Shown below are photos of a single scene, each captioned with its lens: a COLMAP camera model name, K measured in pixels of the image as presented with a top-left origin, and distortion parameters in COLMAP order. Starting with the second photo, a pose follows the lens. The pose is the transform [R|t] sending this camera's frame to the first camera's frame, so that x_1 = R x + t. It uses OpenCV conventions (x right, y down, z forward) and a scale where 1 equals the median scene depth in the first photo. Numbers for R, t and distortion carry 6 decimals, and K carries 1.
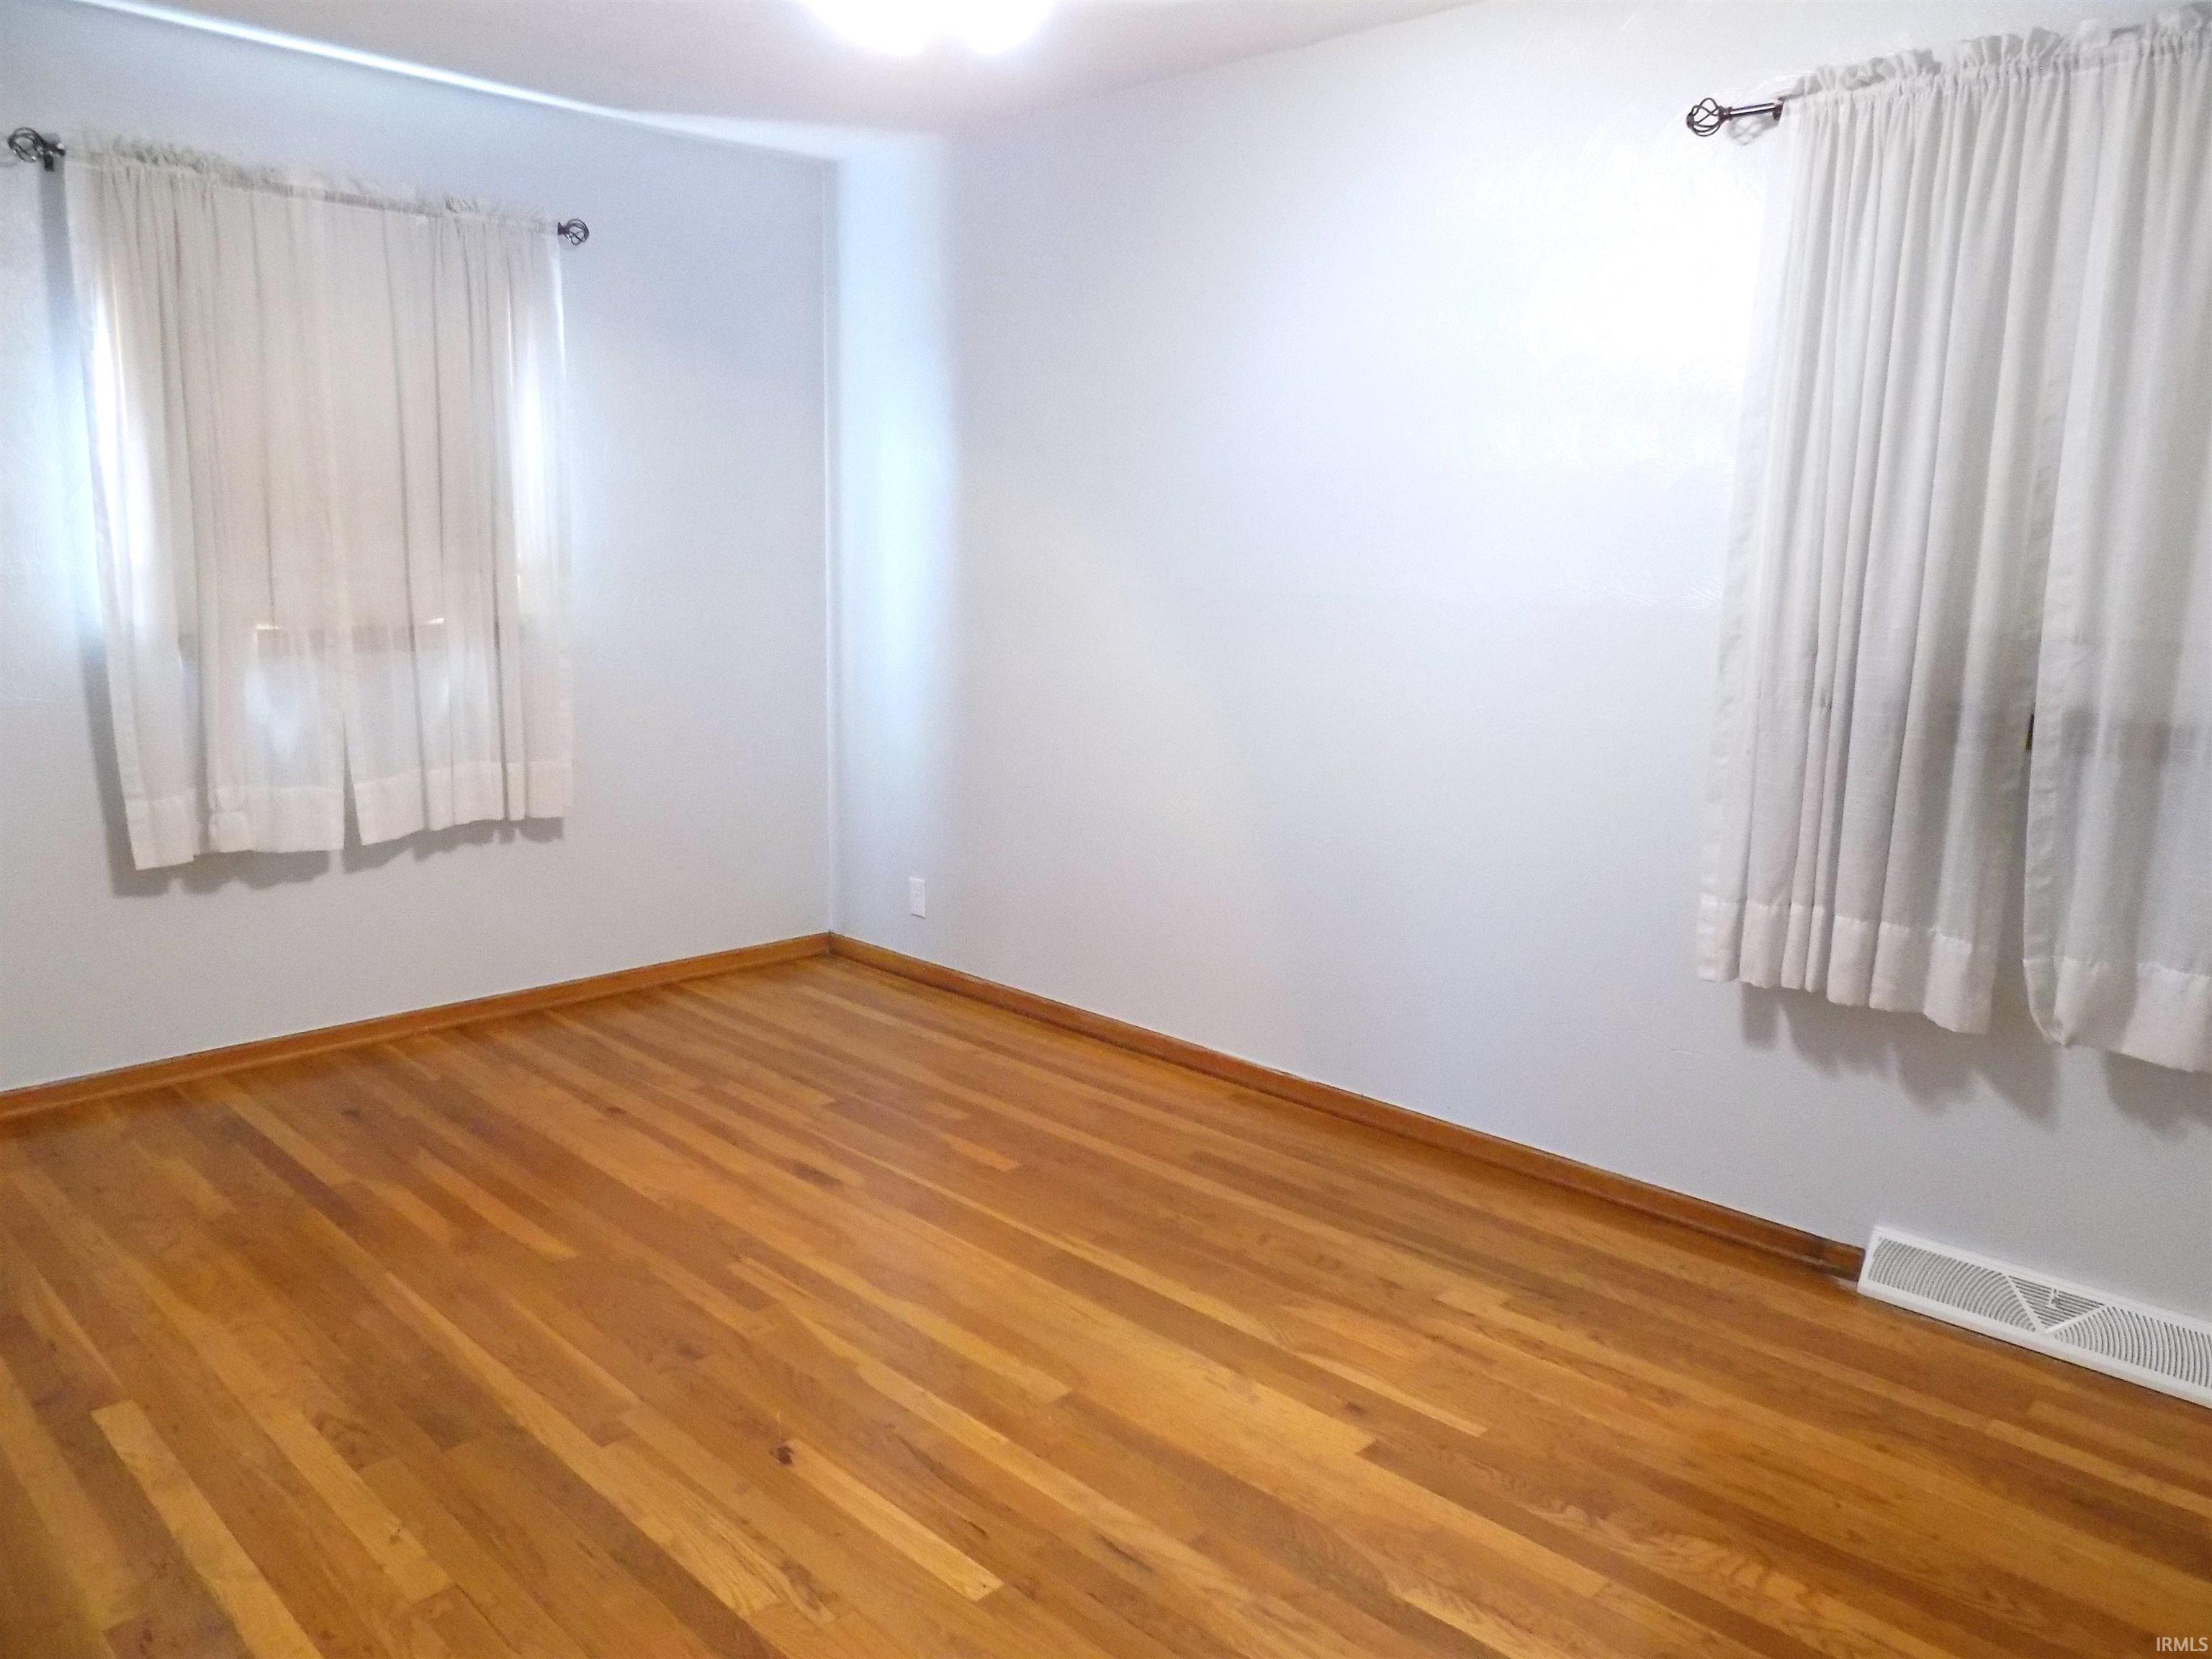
lens RADIAL K [[1671.7, 0, 1106.0], [0, 1671.7, 829.5], [0, 0, 1]] dist [-0.029515, 0.009397]
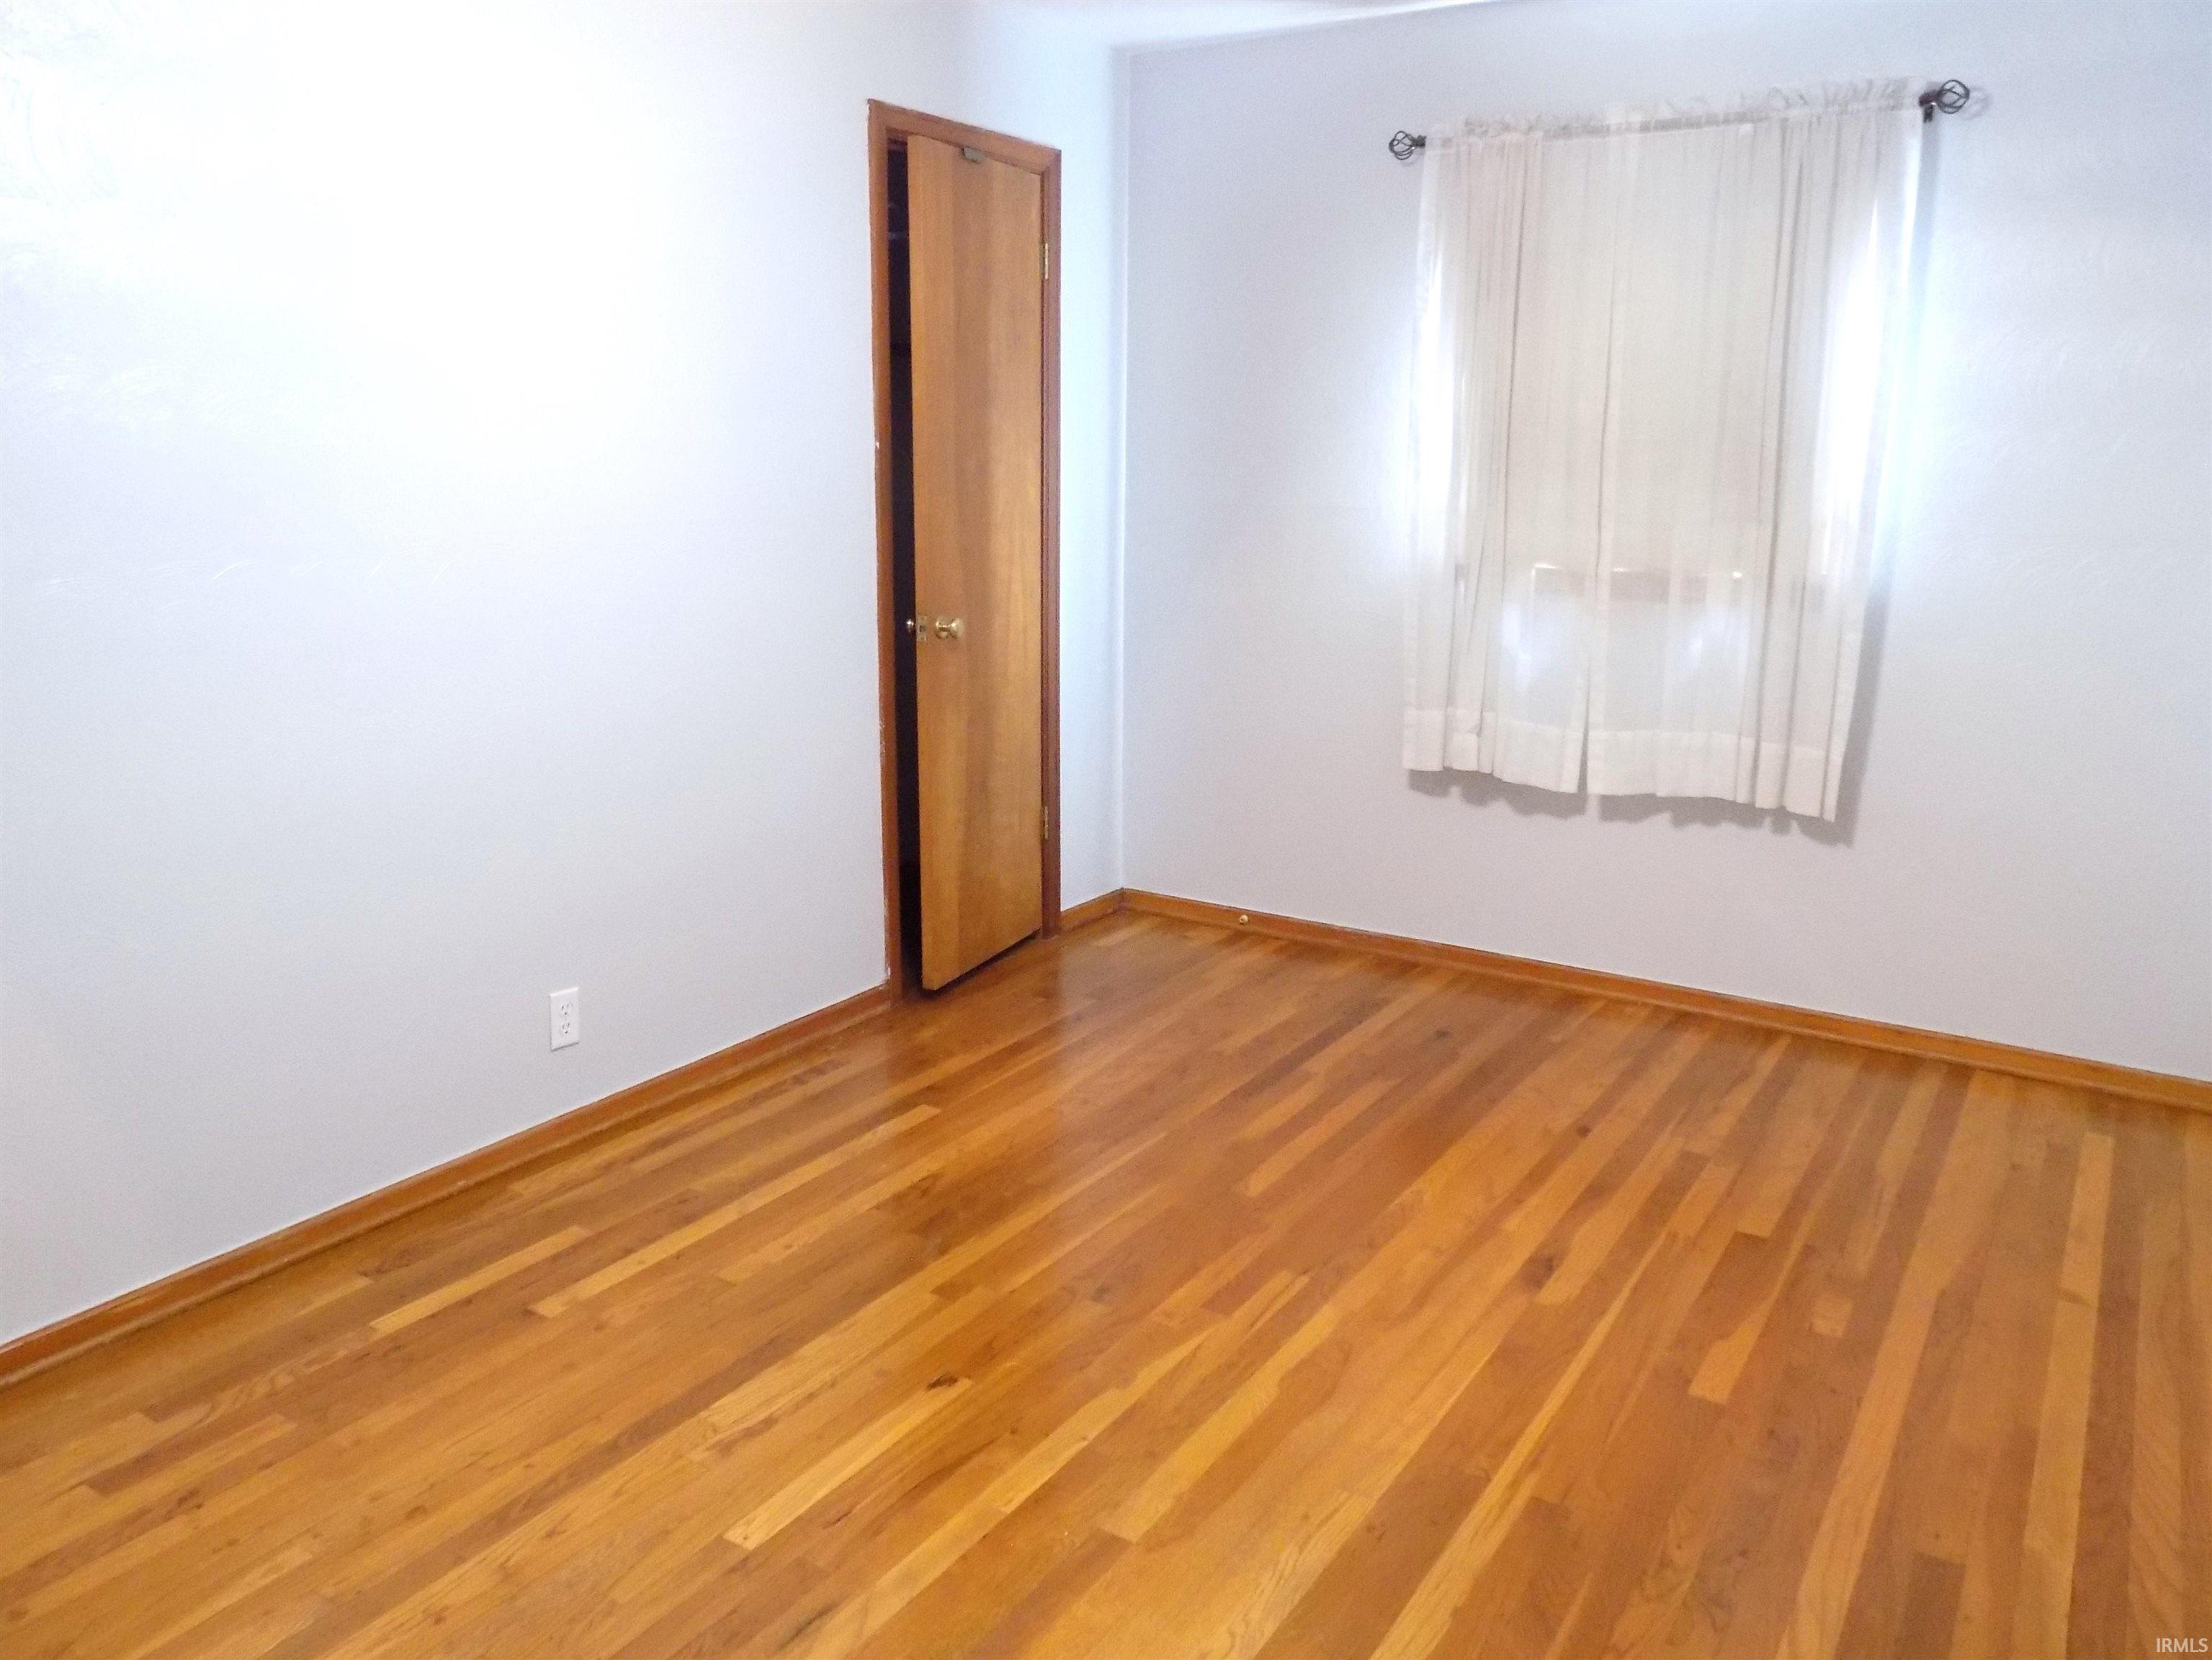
lens RADIAL K [[1671.9, 0, 1106.0], [0, 1671.9, 830.0], [0, 0, 1]] dist [-0.029515, 0.009397]
pose [[0.189430, 0.211574, -0.958829, 0.520273], [-0.176509, 0.967939, 0.178712, -0.110899], [0.965899, 0.135388, 0.220701, 0.573718]]
